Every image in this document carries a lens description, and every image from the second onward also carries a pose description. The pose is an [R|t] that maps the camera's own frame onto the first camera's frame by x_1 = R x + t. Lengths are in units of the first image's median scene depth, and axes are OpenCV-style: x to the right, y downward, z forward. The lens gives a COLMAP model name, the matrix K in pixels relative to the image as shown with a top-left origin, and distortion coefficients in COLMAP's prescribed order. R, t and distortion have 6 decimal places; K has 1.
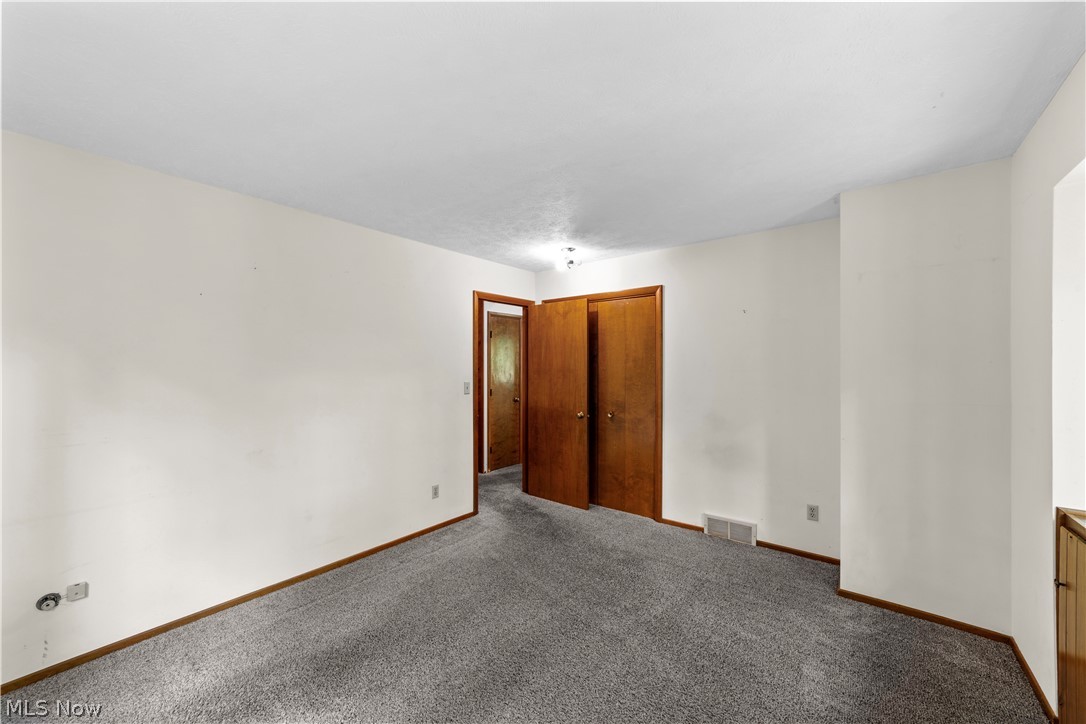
lens RADIAL K [[418.5, 0, 541.7], [0, 418.5, 365.8], [0, 0, 1]] dist [-0.003801, 0.001876]
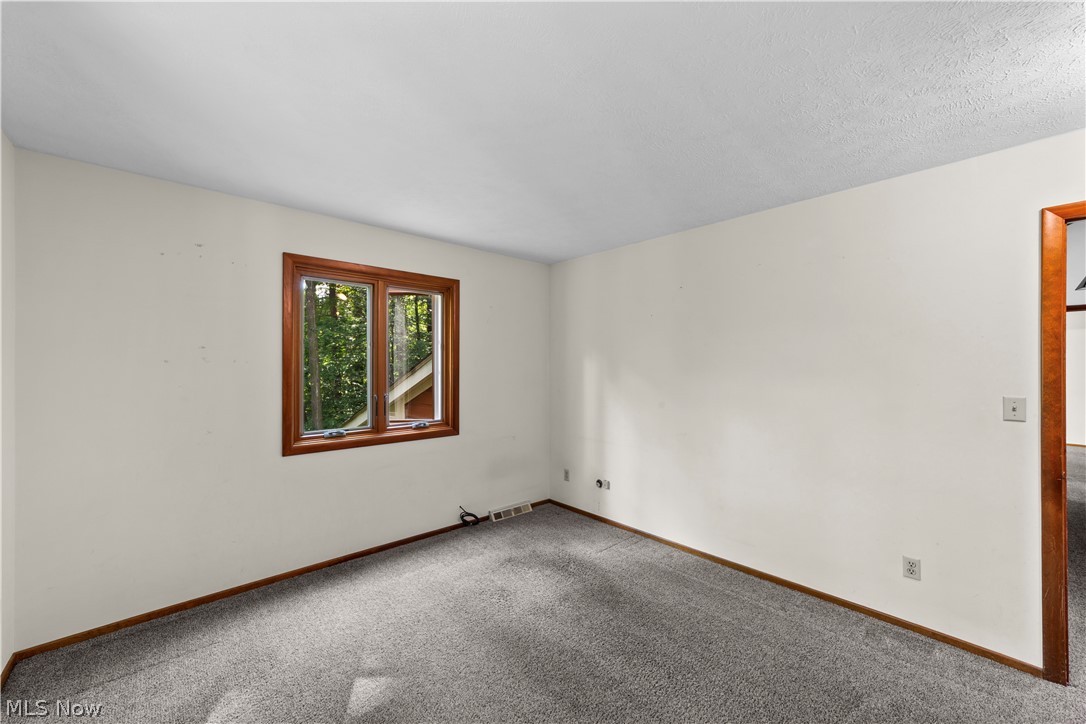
lens RADIAL K [[418.5, 0, 541.5], [0, 418.5, 367.0], [0, 0, 1]] dist [-0.003801, 0.001876]
pose [[-0.158827, 0.000792, -0.987306, 0.446729], [-0.004342, 0.999989, 0.001501, 0.004326], [0.987297, 0.004525, -0.158822, 0.562960]]
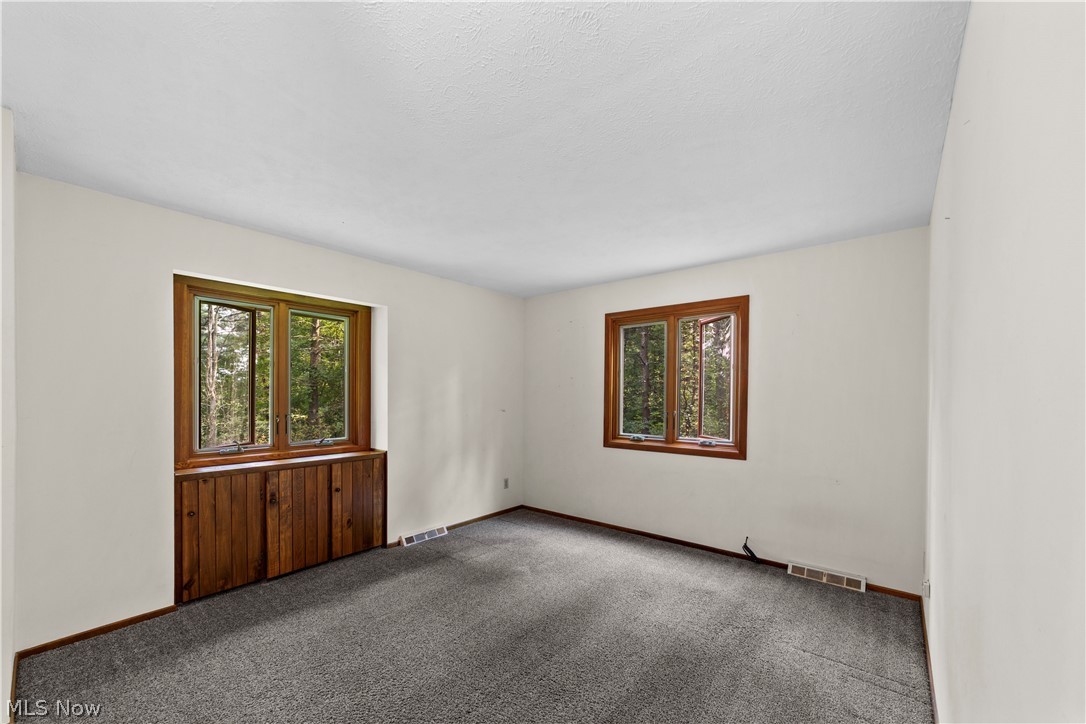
lens RADIAL K [[418.5, 0, 543.2], [0, 418.5, 399.6], [0, 0, 1]] dist [-0.003801, 0.001876]
pose [[-0.999988, -0.004500, 0.001849, -0.064297], [-0.004468, 0.999851, 0.016695, 0.019002], [-0.001924, 0.016687, -0.999859, 1.154721]]
